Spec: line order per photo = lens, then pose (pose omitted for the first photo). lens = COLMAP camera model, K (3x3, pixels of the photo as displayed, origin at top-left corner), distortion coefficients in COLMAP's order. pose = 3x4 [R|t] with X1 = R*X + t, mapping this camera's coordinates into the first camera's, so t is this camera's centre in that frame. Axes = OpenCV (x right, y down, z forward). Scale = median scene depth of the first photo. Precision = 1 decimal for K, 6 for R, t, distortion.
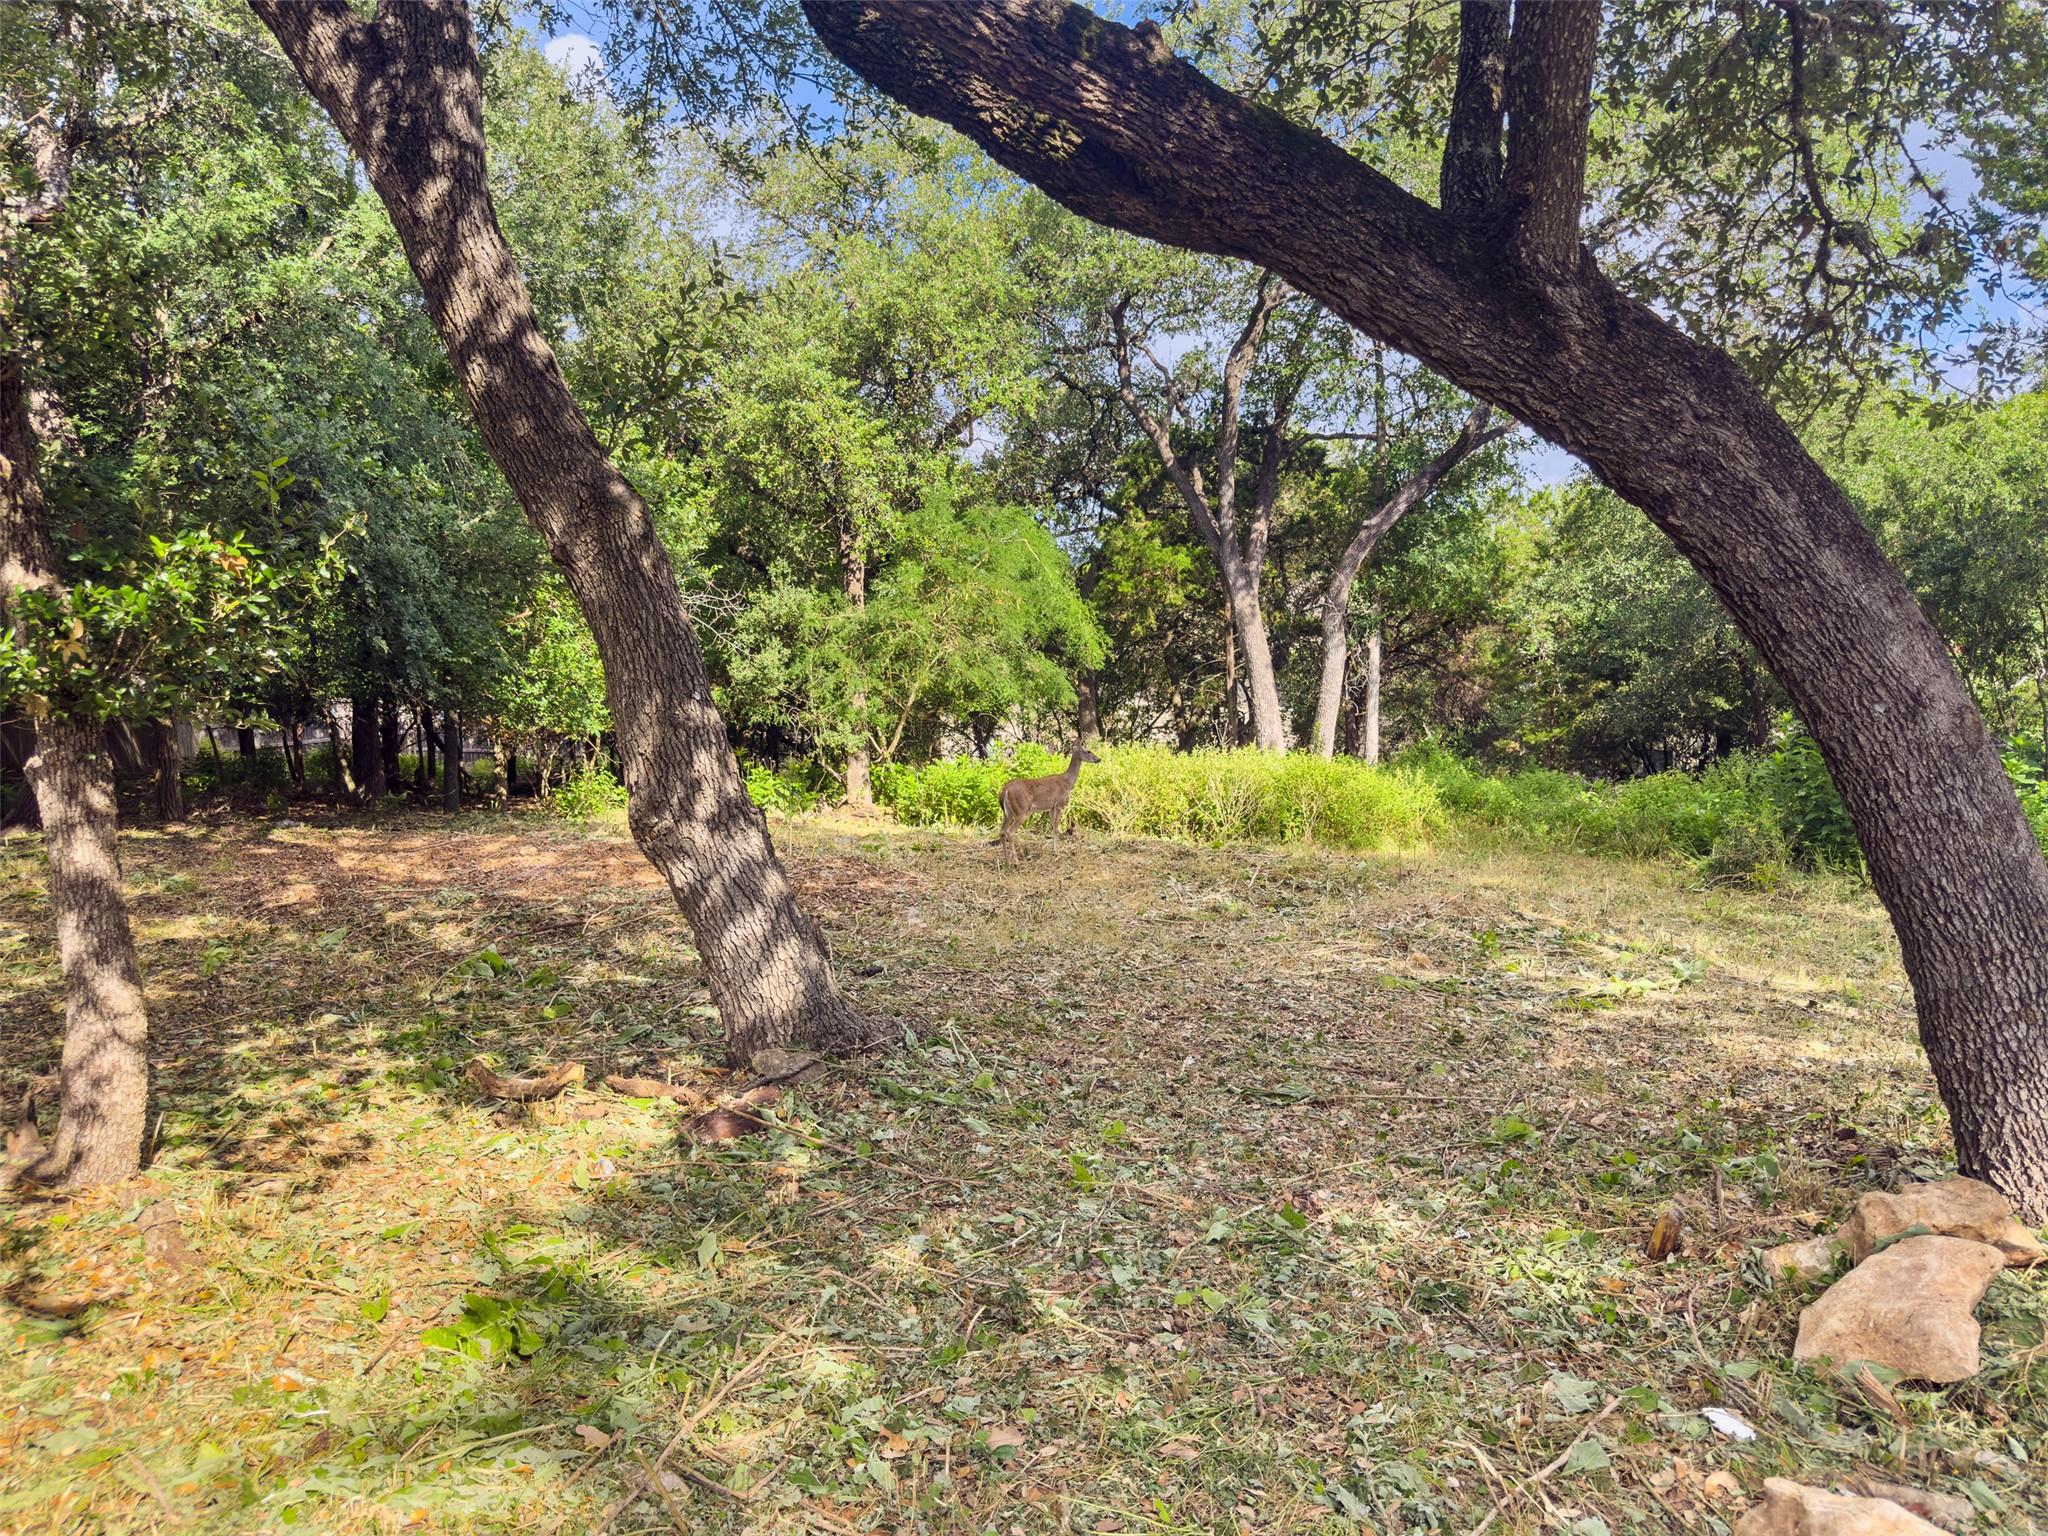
lens RADIAL K [[1442.9, 0, 1023.2], [0, 1442.9, 766.1], [0, 0, 1]] dist [0.007184, 0.002561]
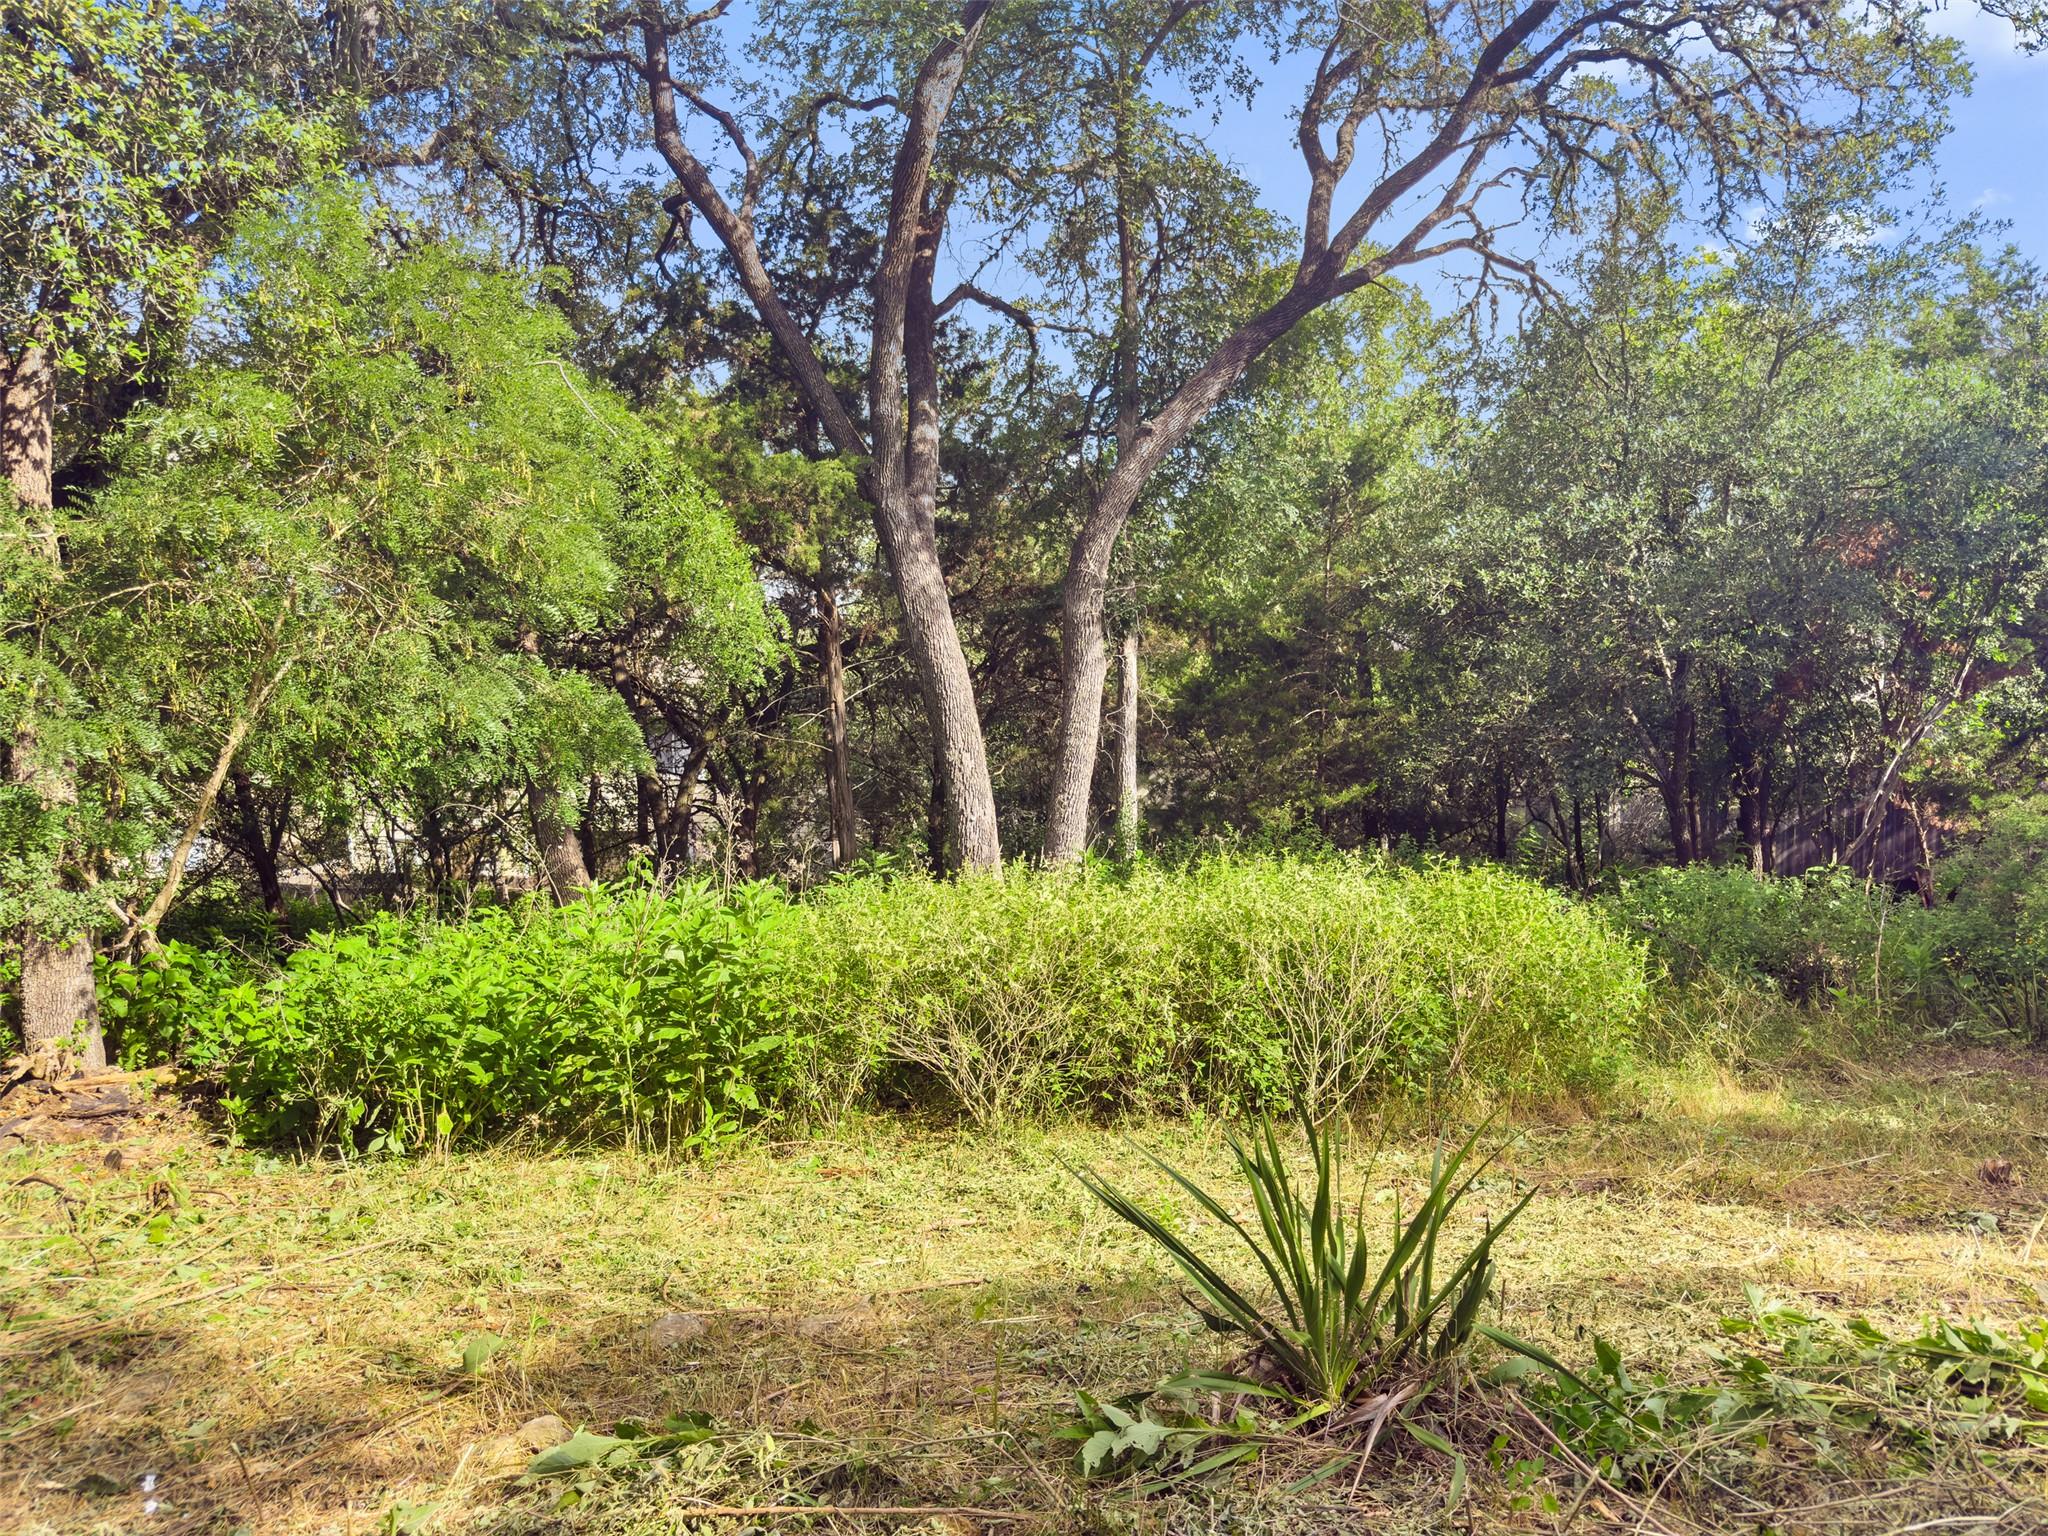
lens RADIAL K [[1442.9, 0, 1014.7], [0, 1442.9, 786.3], [0, 0, 1]] dist [0.007184, 0.002561]
pose [[0.875693, -0.049015, 0.480374, -0.076249], [0.075335, 0.996521, -0.035651, -0.015883], [-0.476955, 0.067408, 0.876339, 0.553136]]
